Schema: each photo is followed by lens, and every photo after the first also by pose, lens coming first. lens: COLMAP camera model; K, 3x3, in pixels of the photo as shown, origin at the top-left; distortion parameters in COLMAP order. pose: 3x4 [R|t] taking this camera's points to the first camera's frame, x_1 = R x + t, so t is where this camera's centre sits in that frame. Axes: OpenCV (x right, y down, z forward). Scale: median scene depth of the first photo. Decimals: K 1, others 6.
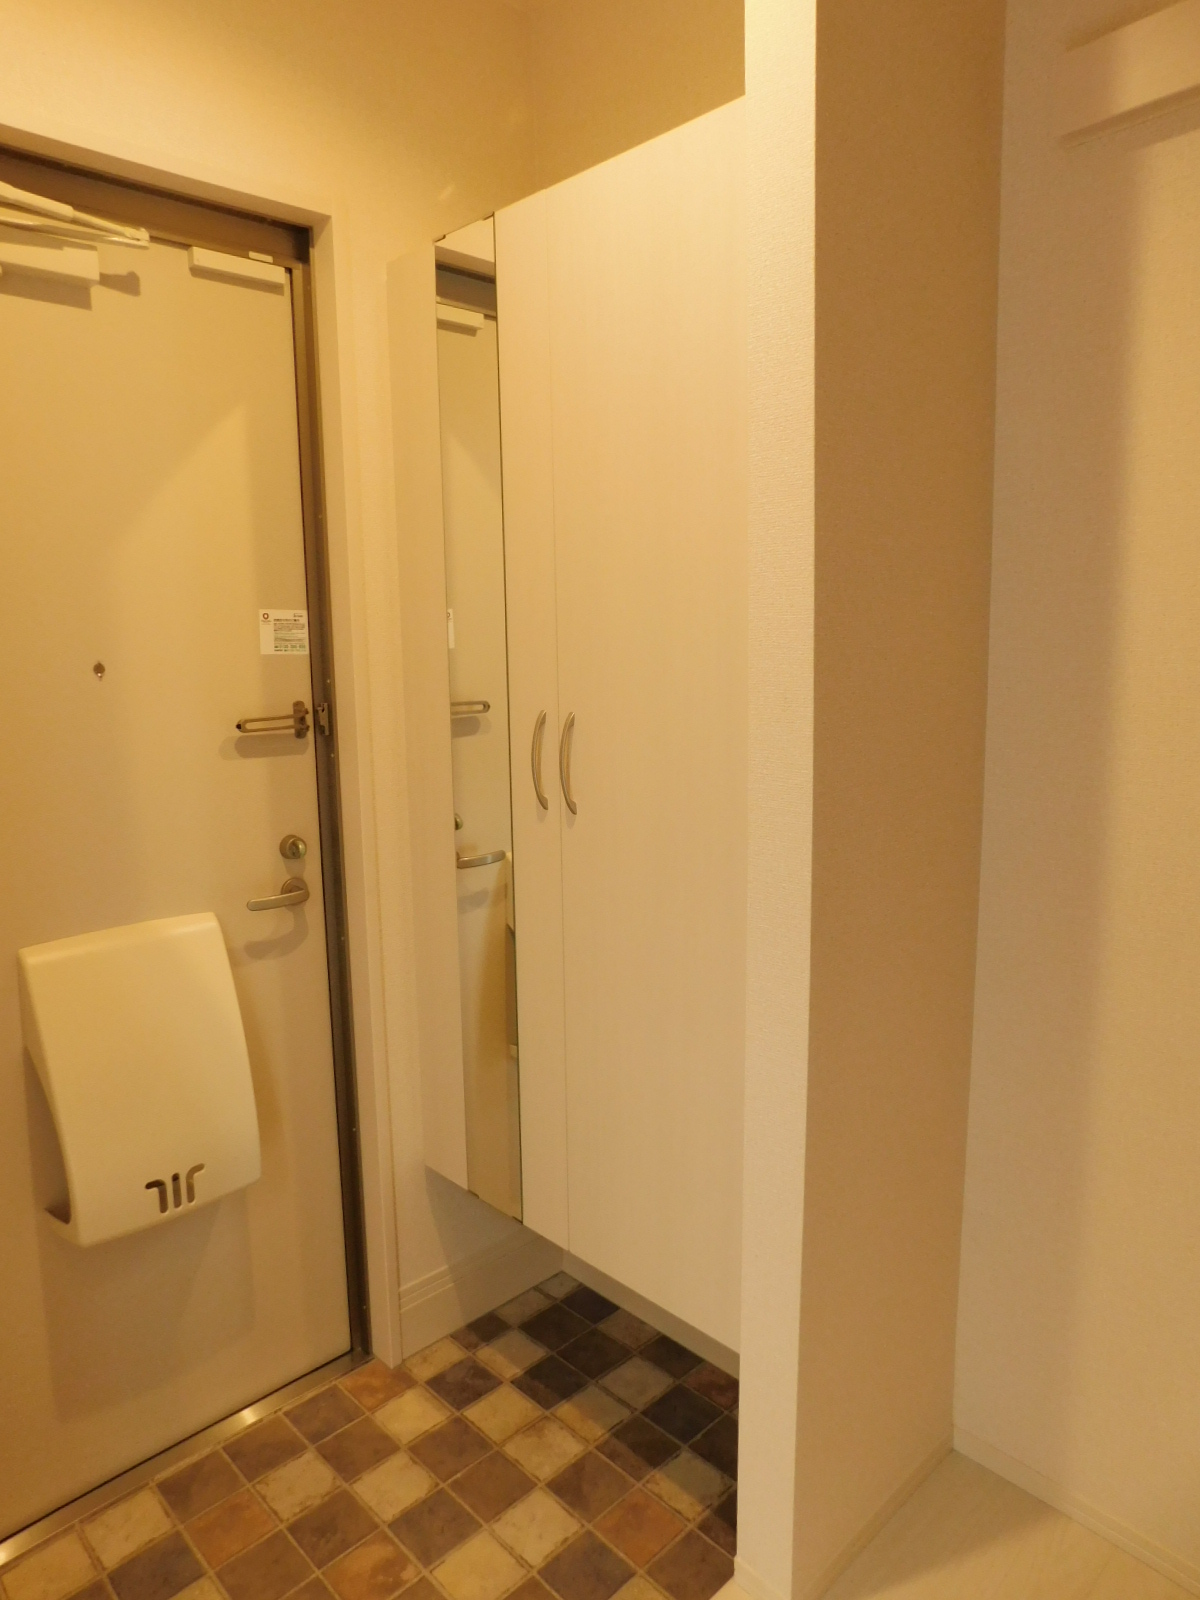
lens RADIAL K [[1068.6, 0, 600.3], [0, 1068.6, 791.5], [0, 0, 1]] dist [-0.060338, 0.047533]
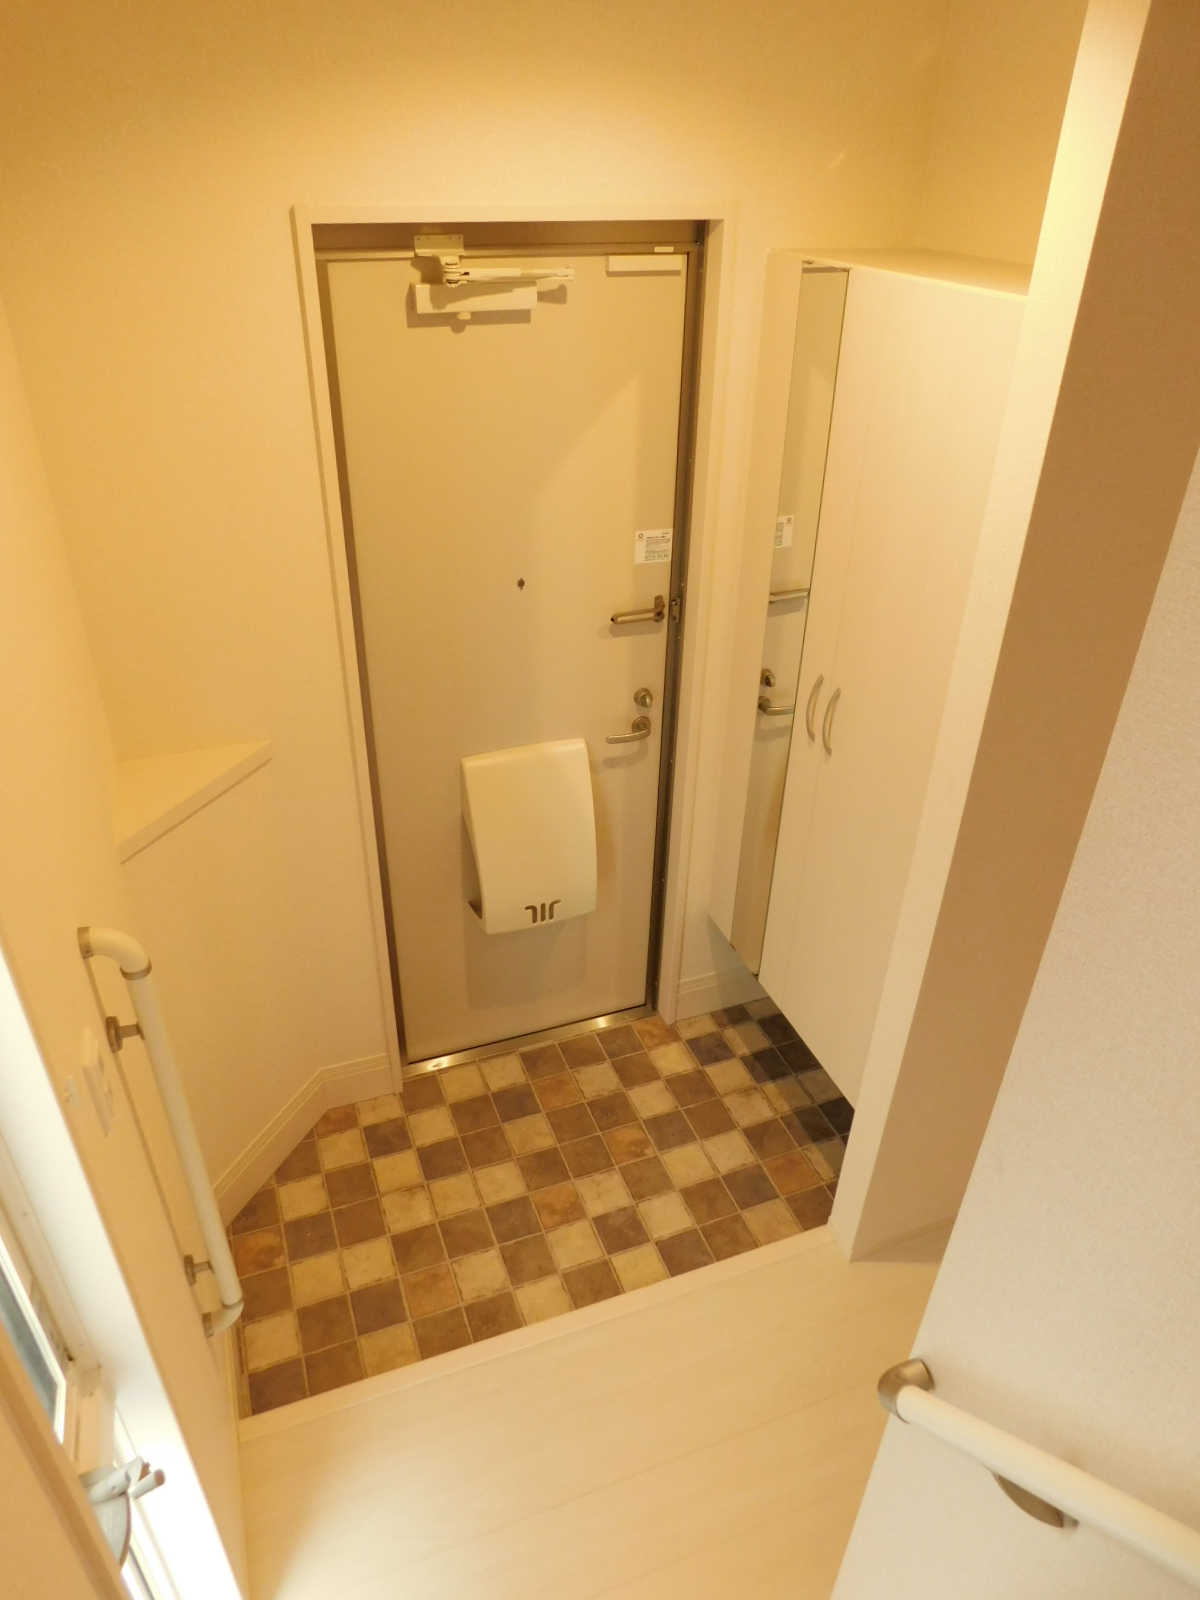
lens RADIAL K [[1068.6, 0, 606.5], [0, 1068.6, 798.2], [0, 0, 1]] dist [-0.060338, 0.047533]
pose [[0.921749, 0.236148, -0.307593, 0.128864], [-0.096140, 0.907595, 0.408691, -0.407992], [0.375682, -0.347138, 0.859278, -0.263752]]
